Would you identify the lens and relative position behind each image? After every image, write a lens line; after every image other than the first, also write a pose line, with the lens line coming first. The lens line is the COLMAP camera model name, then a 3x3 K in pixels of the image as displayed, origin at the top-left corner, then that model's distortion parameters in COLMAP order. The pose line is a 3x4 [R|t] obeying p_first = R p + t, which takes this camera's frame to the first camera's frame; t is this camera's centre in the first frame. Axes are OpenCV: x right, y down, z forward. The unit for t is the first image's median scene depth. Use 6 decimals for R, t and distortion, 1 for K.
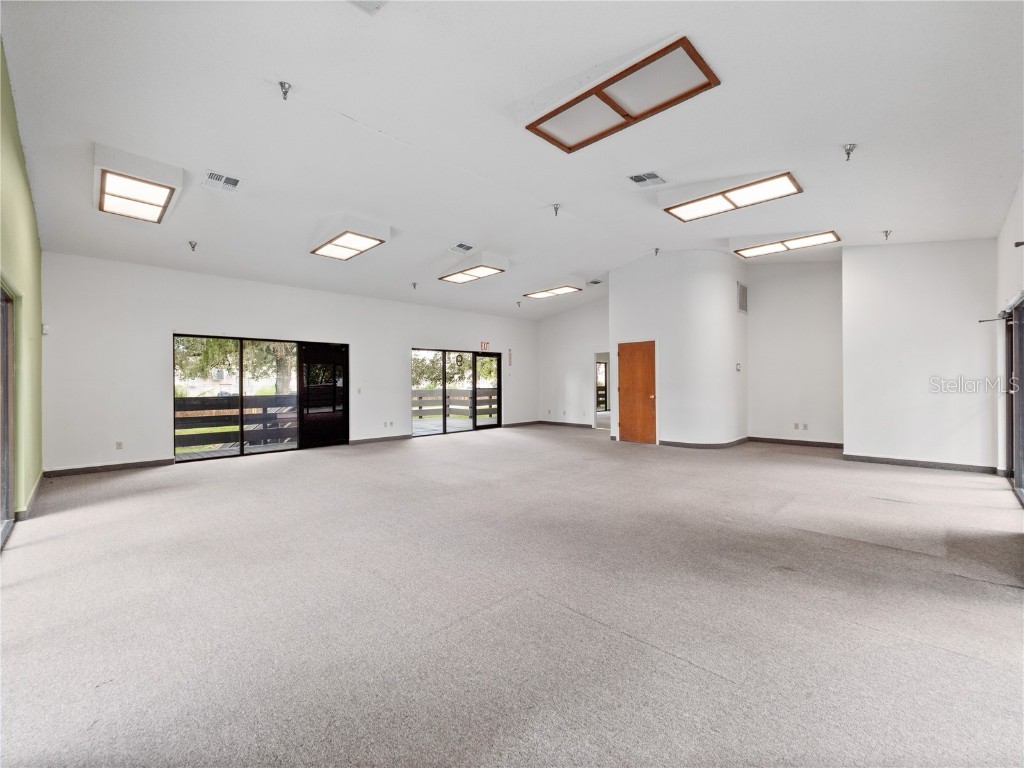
lens RADIAL K [[430.4, 0, 502.0], [0, 430.4, 385.8], [0, 0, 1]] dist [0.012984, -0.014519]
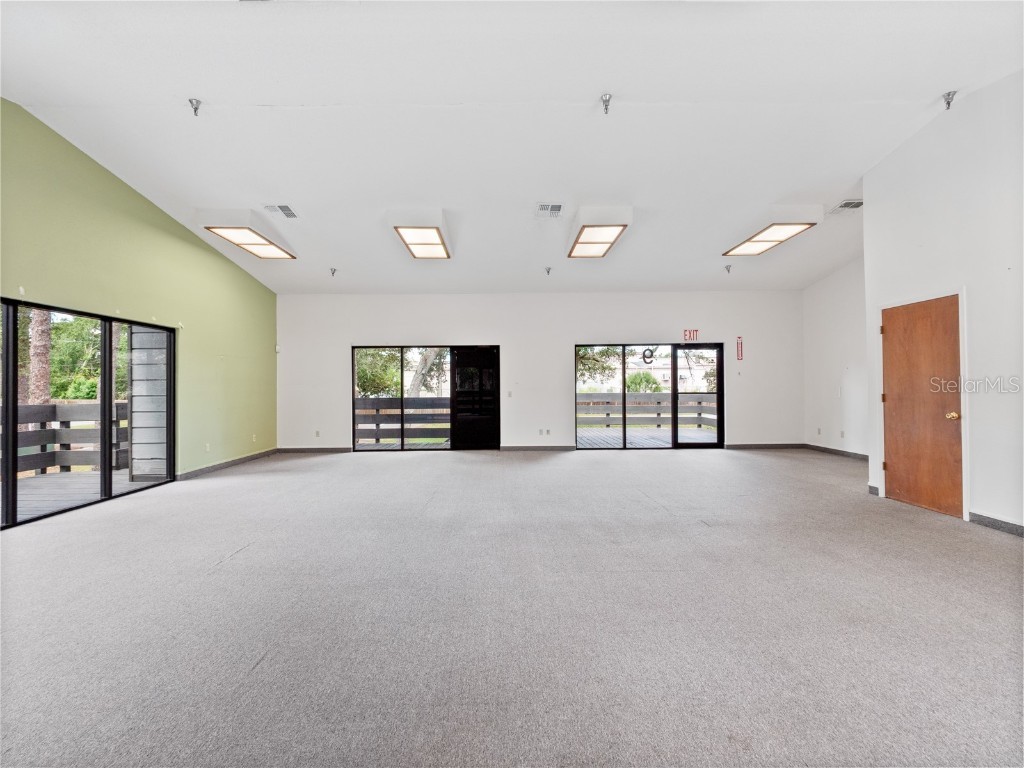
lens RADIAL K [[435.5, 0, 501.9], [0, 435.5, 384.5], [0, 0, 1]] dist [0.019407, -0.015124]
pose [[0.719029, -0.002116, -0.694977, 0.312278], [-0.001432, 0.999989, -0.004526, -0.004731], [0.694979, 0.004249, 0.719018, 0.308674]]
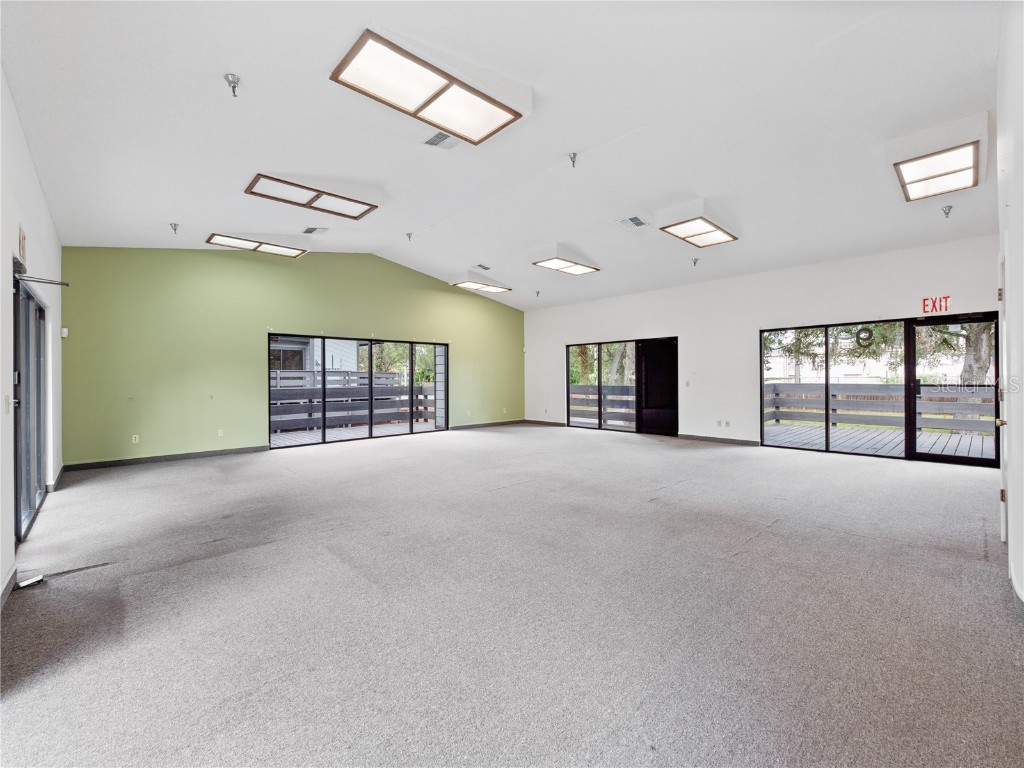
lens RADIAL K [[435.1, 0, 501.4], [0, 435.1, 377.2], [0, 0, 1]] dist [0.017273, -0.015544]
pose [[-0.026072, 0.004187, -0.999651, 0.647167], [0.001055, 0.999991, 0.004161, -0.007264], [0.999660, -0.000946, -0.026076, 0.611829]]
